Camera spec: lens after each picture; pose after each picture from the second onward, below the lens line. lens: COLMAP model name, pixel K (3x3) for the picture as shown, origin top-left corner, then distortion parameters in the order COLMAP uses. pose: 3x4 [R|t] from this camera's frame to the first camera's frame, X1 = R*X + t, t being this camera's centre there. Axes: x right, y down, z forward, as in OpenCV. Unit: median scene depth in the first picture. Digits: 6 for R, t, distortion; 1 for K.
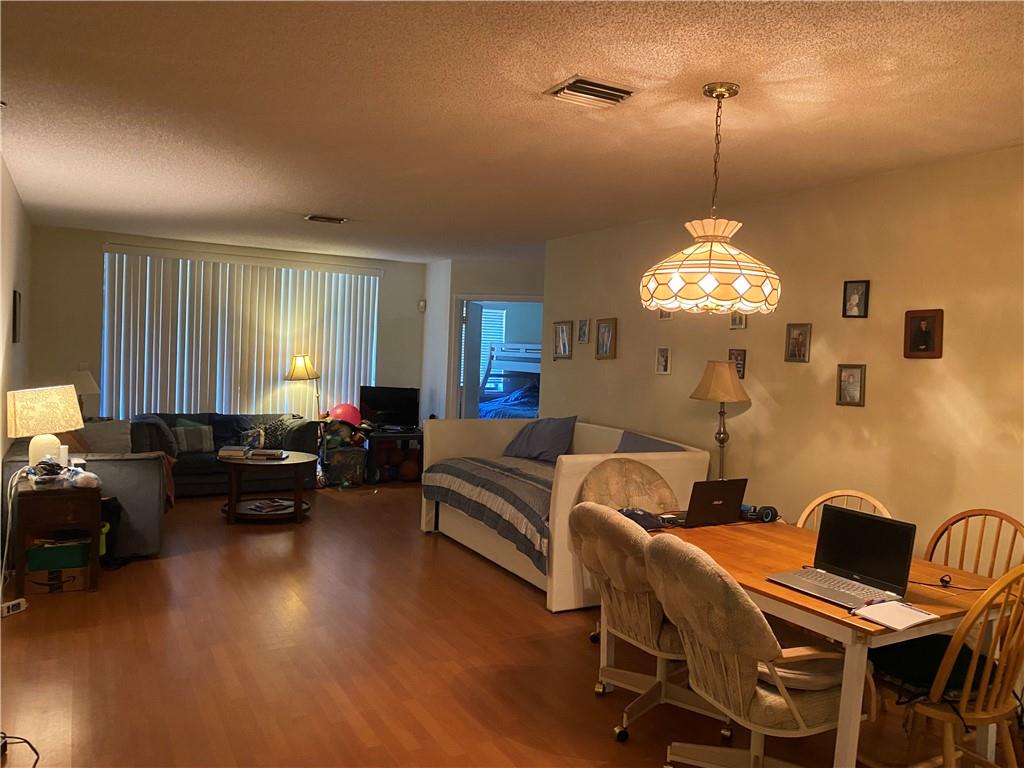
lens RADIAL K [[757.7, 0, 518.5], [0, 757.7, 384.3], [0, 0, 1]] dist [0.029828, -0.031494]
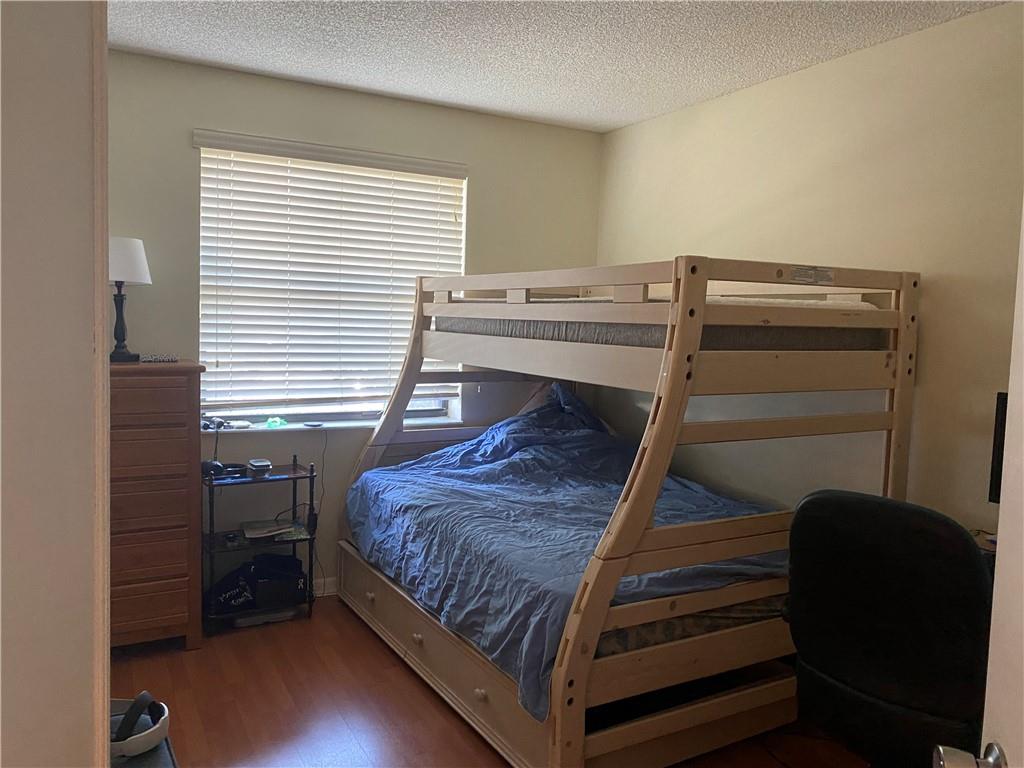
lens RADIAL K [[757.7, 0, 514.8], [0, 757.7, 383.9], [0, 0, 1]] dist [0.029828, -0.031494]
pose [[0.999968, -0.007611, -0.002610, 0.008944], [0.007708, 0.999198, 0.039292, -0.041056], [0.002309, -0.039311, 0.999224, 1.275101]]
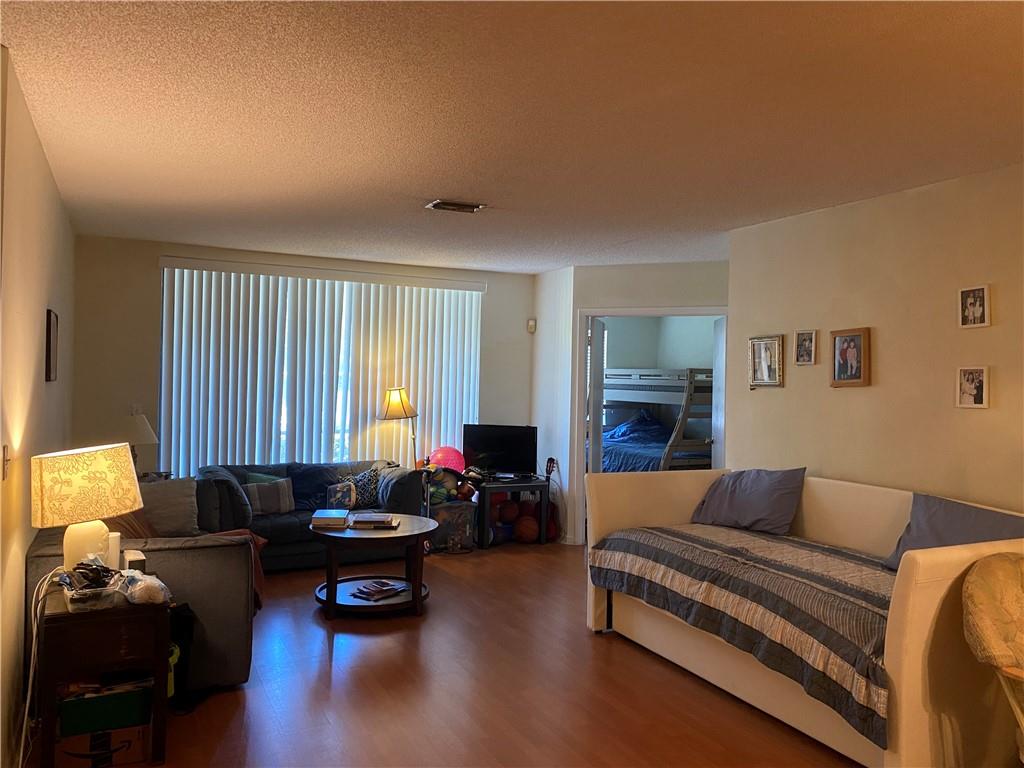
lens RADIAL K [[757.7, 0, 501.9], [0, 757.7, 381.8], [0, 0, 1]] dist [0.029828, -0.031494]
pose [[0.997801, -0.020094, -0.063157, -0.159816], [0.017662, 0.999090, -0.038822, -0.015602], [0.063880, 0.037622, 0.997248, 0.263937]]
